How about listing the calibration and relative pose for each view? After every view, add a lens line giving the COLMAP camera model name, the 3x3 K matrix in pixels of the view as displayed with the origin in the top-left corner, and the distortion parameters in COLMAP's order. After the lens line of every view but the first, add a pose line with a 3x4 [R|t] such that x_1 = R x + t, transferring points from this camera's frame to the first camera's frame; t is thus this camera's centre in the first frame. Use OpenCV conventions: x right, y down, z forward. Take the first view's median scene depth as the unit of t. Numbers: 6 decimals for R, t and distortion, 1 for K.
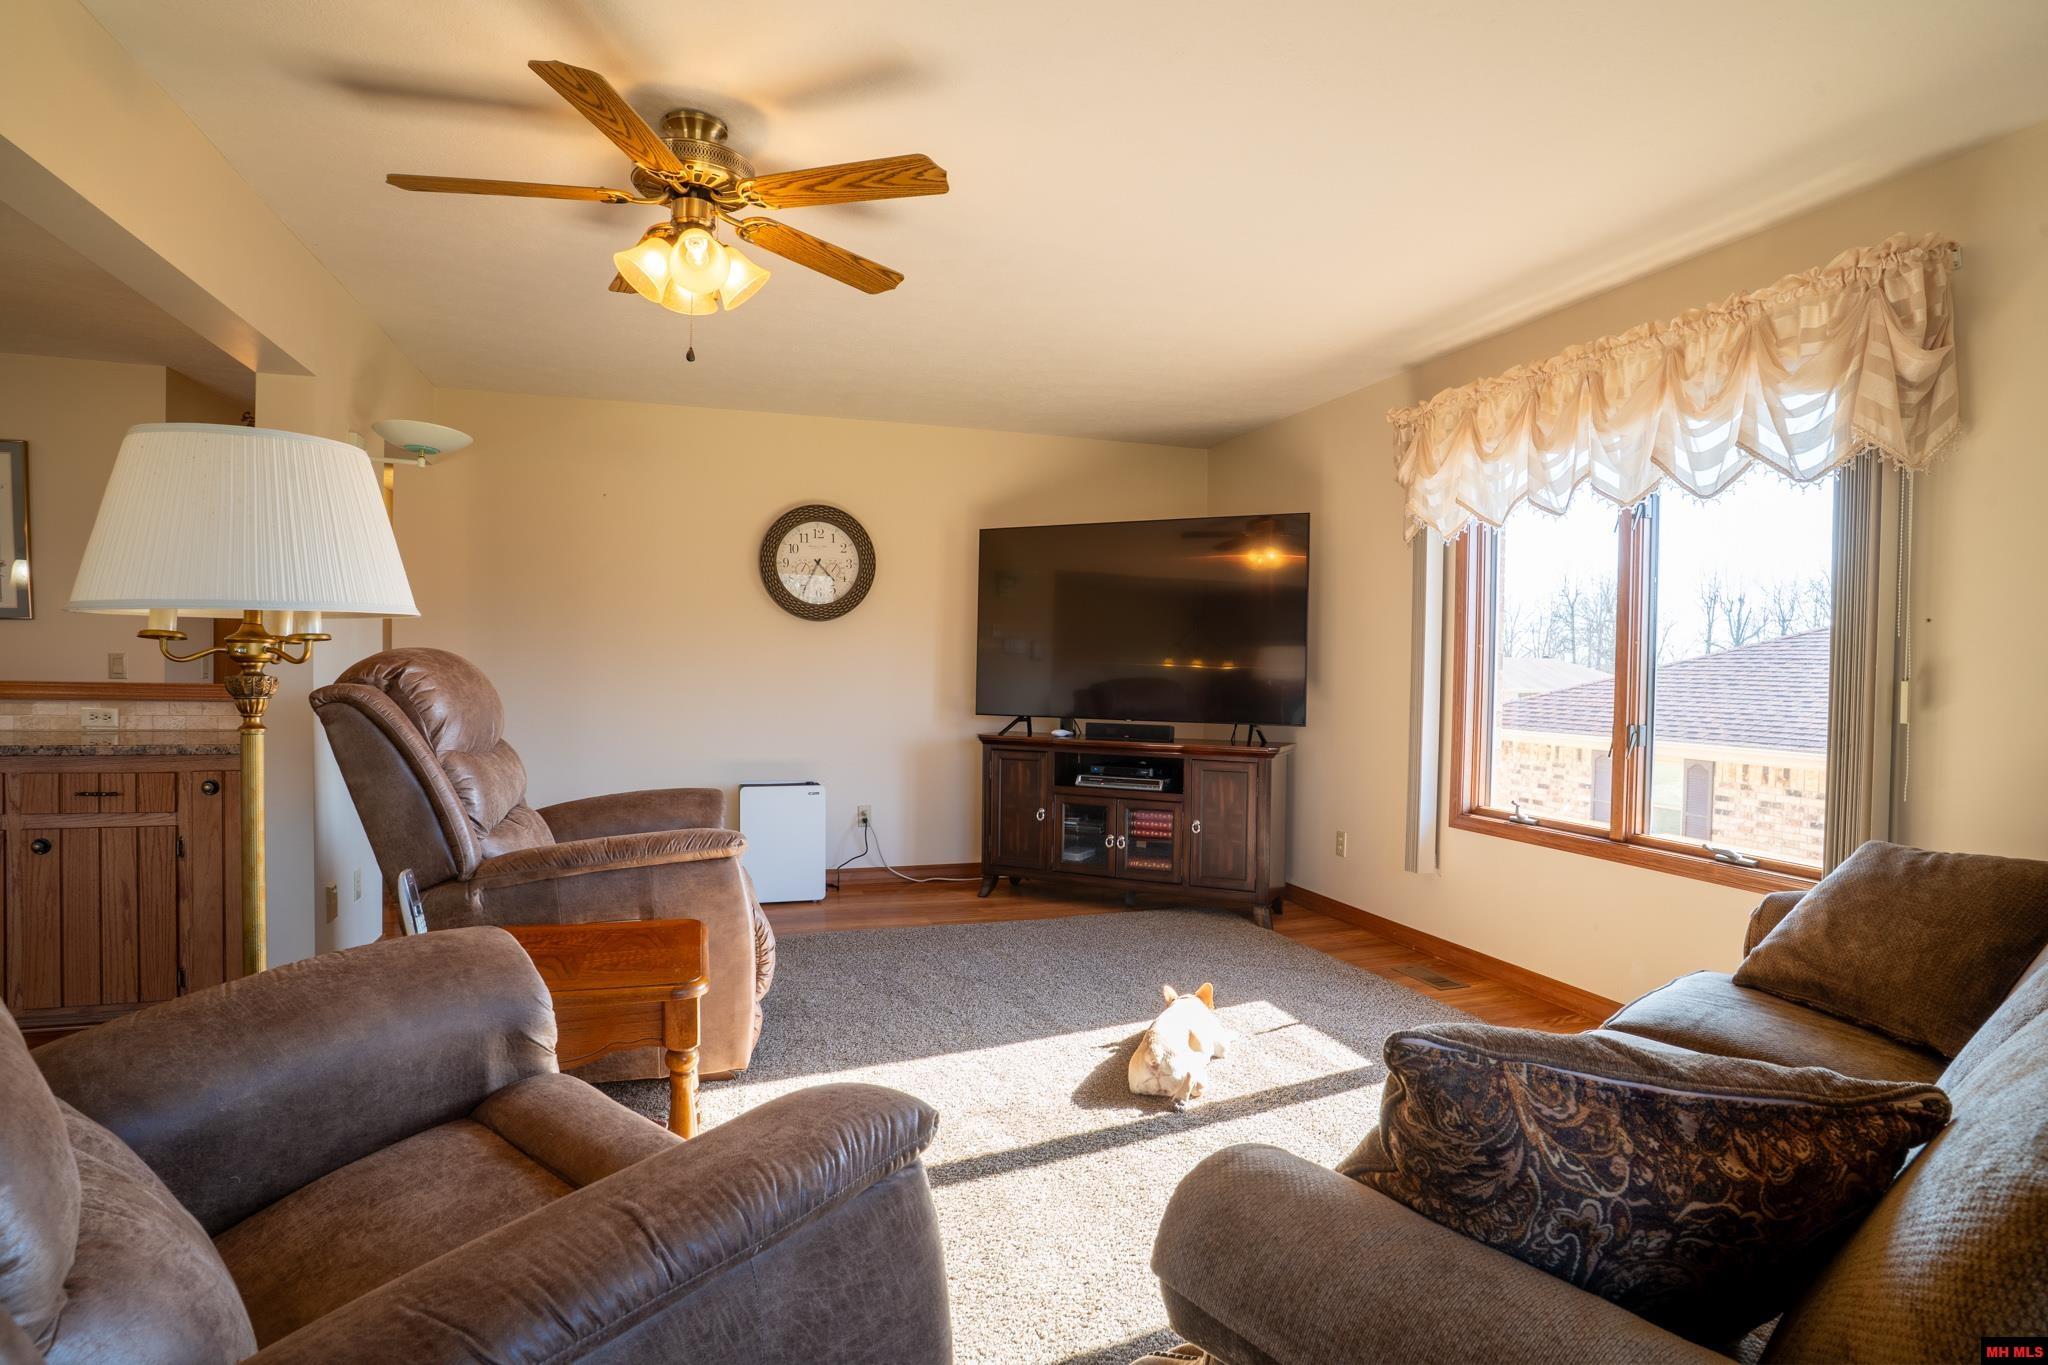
lens RADIAL K [[1032.4, 0, 1012.5], [0, 1032.4, 684.3], [0, 0, 1]] dist [-0.097482, 0.047155]
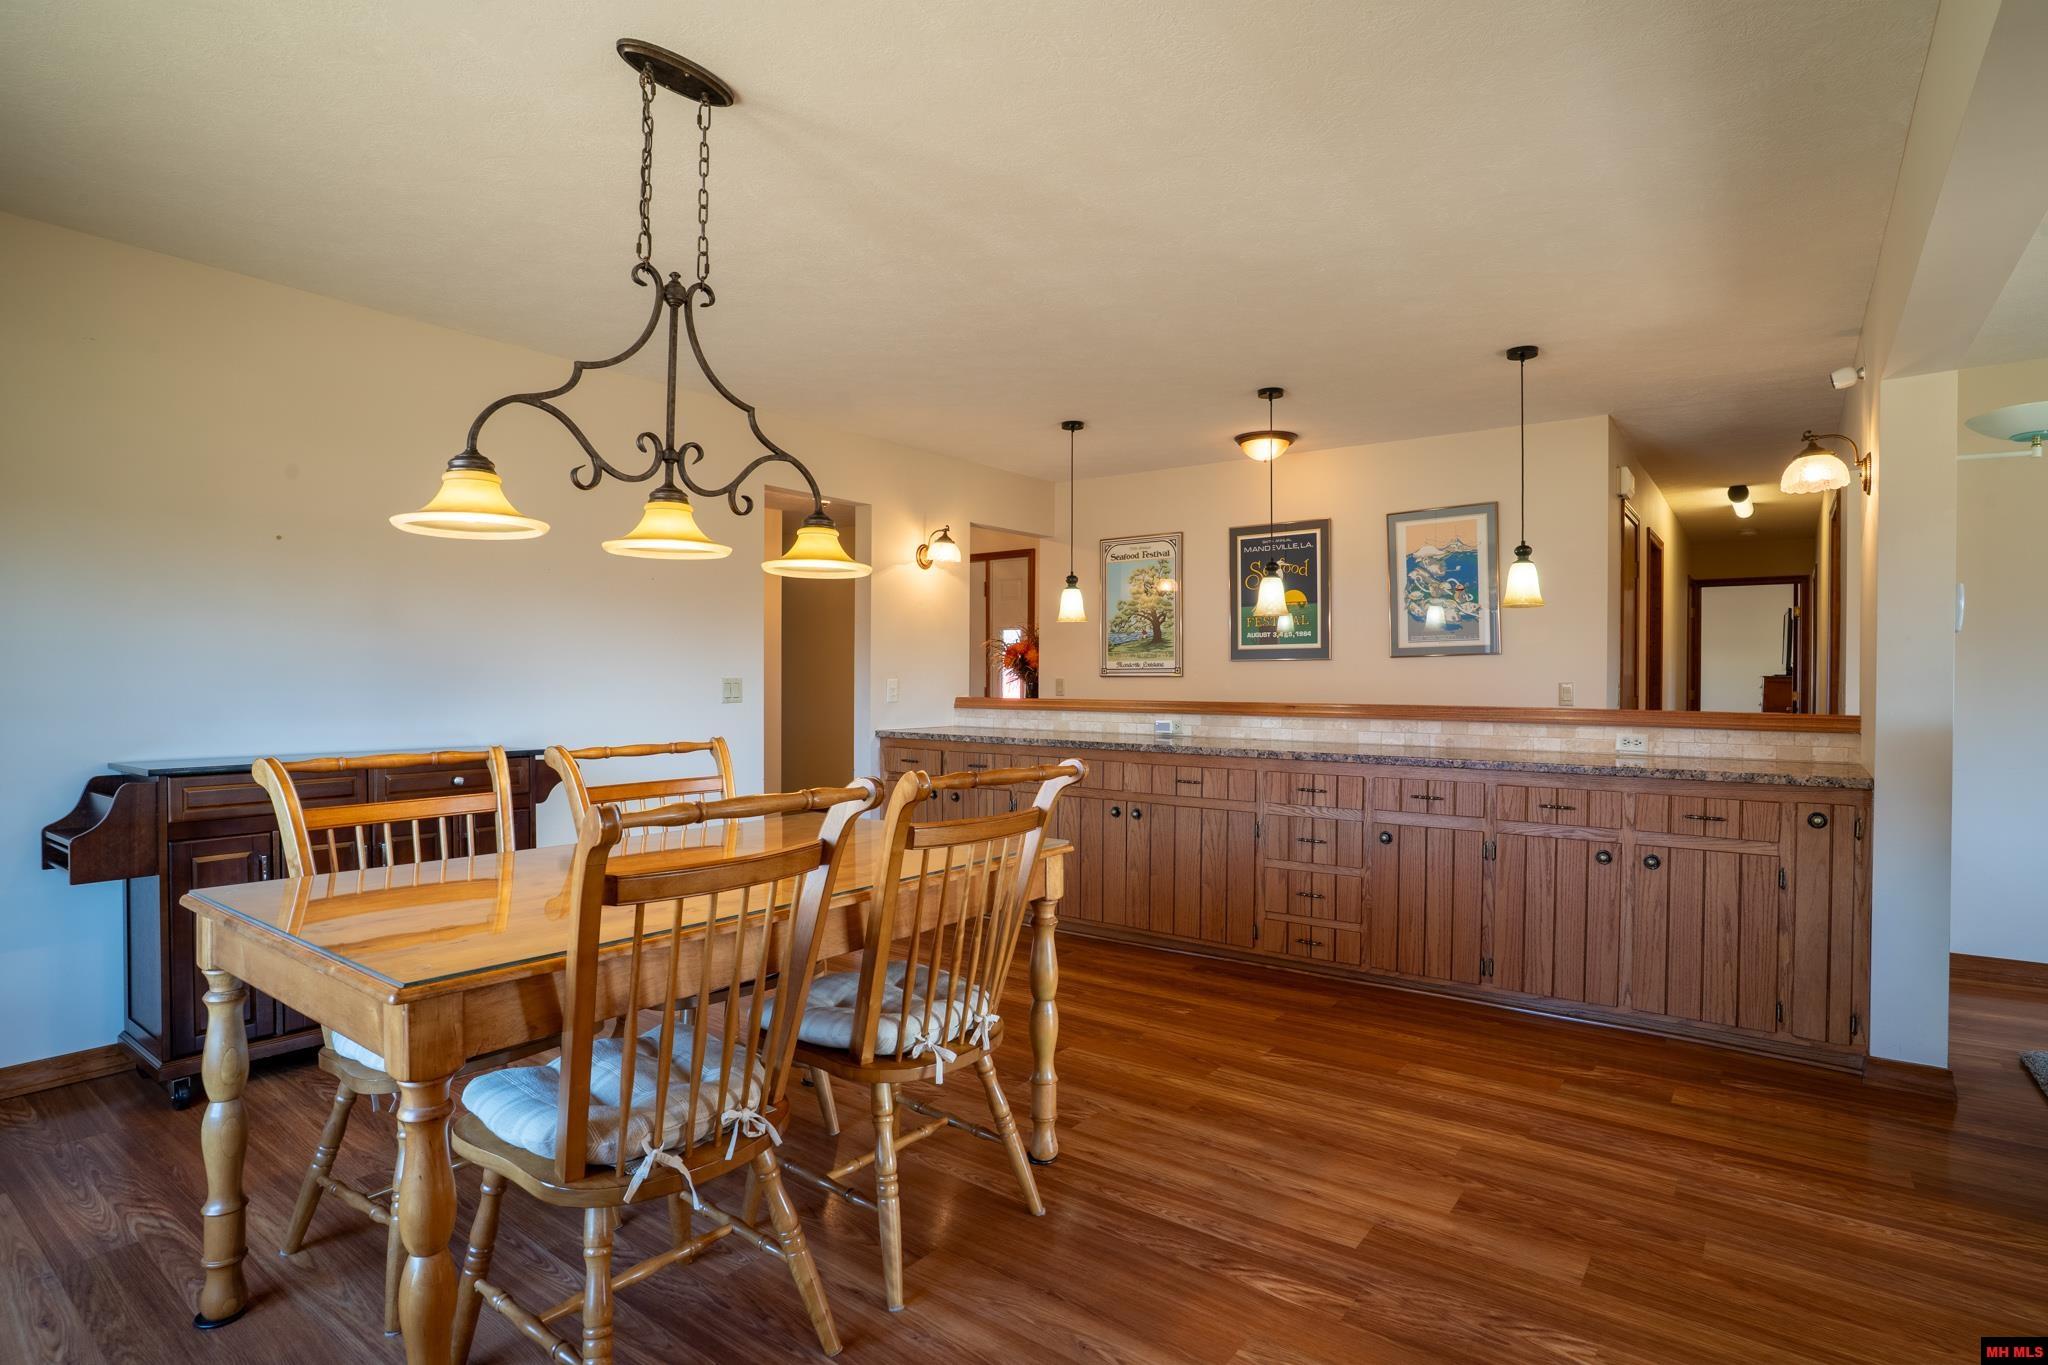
lens RADIAL K [[1032.4, 0, 1012.5], [0, 1032.4, 684.3], [0, 0, 1]] dist [-0.097482, 0.047155]
pose [[0.559243, -0.009001, -0.828955, -0.458958], [-0.011291, 0.999766, -0.018473, -0.002109], [0.828927, 0.019690, 0.559011, -0.195629]]
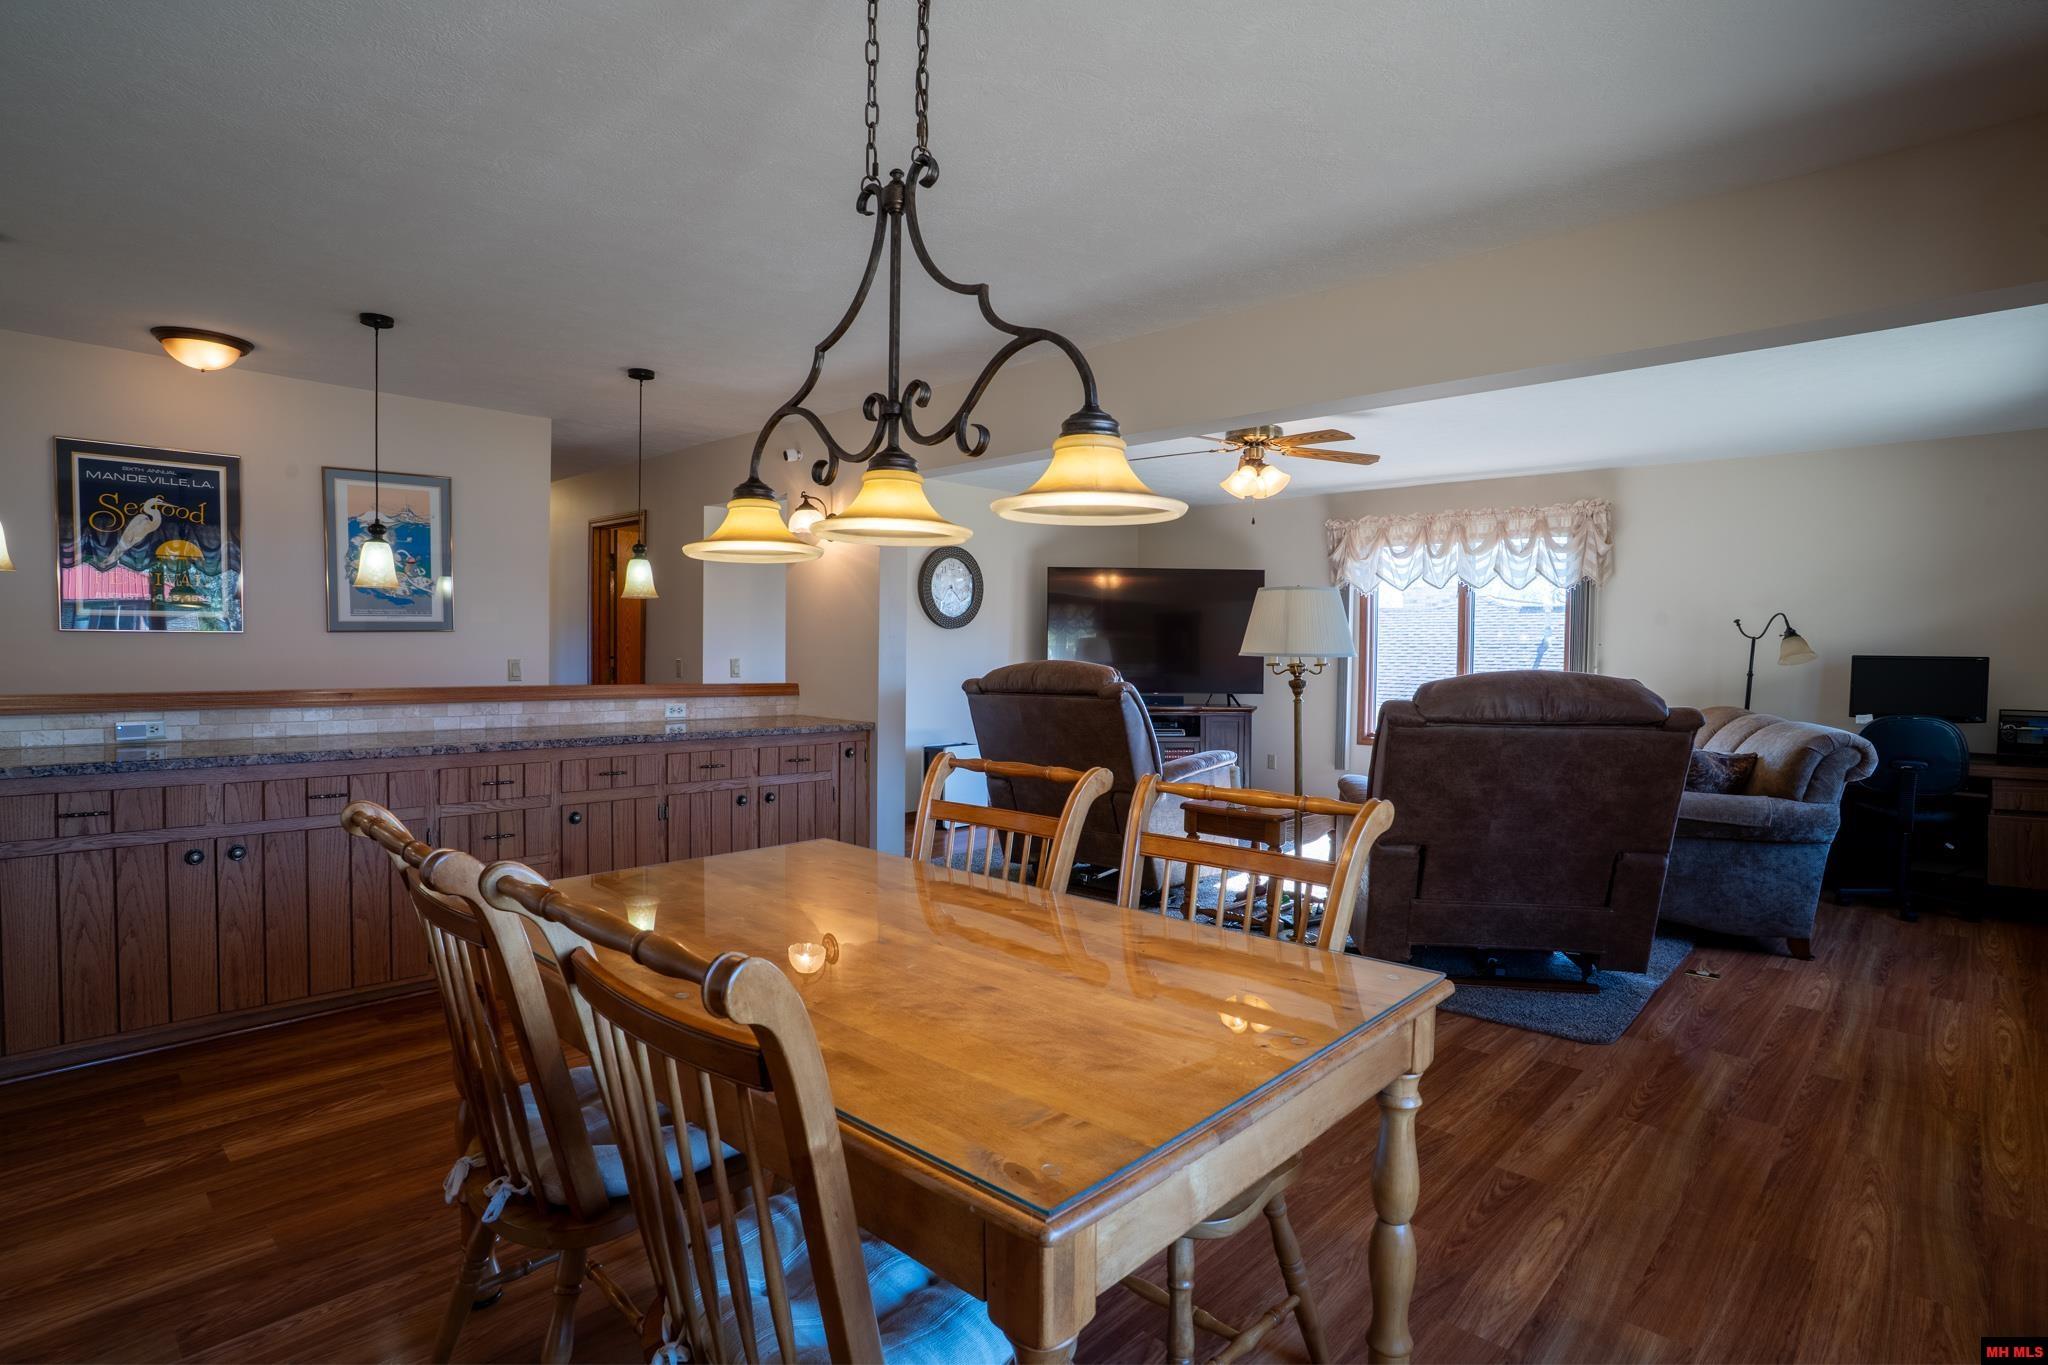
lens RADIAL K [[1032.4, 0, 1012.5], [0, 1032.4, 684.3], [0, 0, 1]] dist [-0.097482, 0.047155]
pose [[0.879812, -0.022393, 0.474793, -1.351614], [0.012882, 0.999646, 0.023276, -0.031463], [-0.475146, -0.014363, 0.879790, -0.481963]]
